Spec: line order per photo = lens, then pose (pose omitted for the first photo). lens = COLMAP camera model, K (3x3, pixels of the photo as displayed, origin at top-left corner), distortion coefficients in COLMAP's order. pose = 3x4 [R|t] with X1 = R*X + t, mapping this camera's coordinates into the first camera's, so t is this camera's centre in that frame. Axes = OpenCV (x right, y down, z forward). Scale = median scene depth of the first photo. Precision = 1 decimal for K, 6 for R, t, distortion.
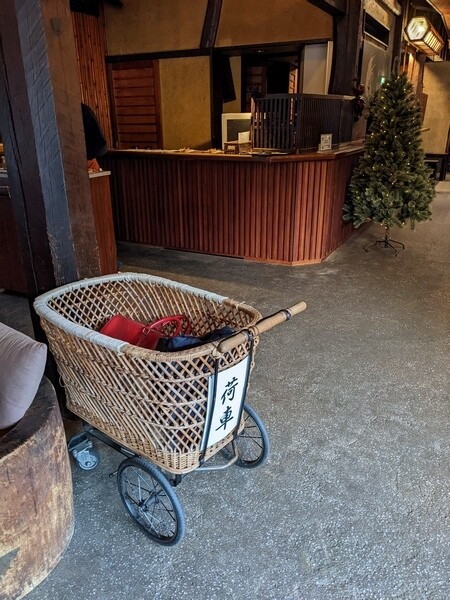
lens RADIAL K [[460.8, 0, 225.0], [0, 460.8, 300.0], [0, 0, 1]] dist [0.050050, -0.074233]
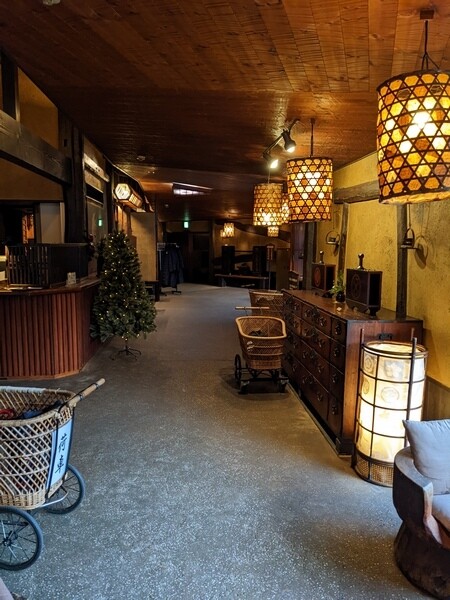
lens RADIAL K [[460.8, 0, 225.0], [0, 460.8, 300.0], [0, 0, 1]] dist [0.050050, -0.074233]
pose [[0.837911, -0.048949, 0.543608, -0.126255], [0.186514, 0.961693, -0.200895, 0.052623], [-0.512950, 0.269723, 0.814943, -0.243049]]
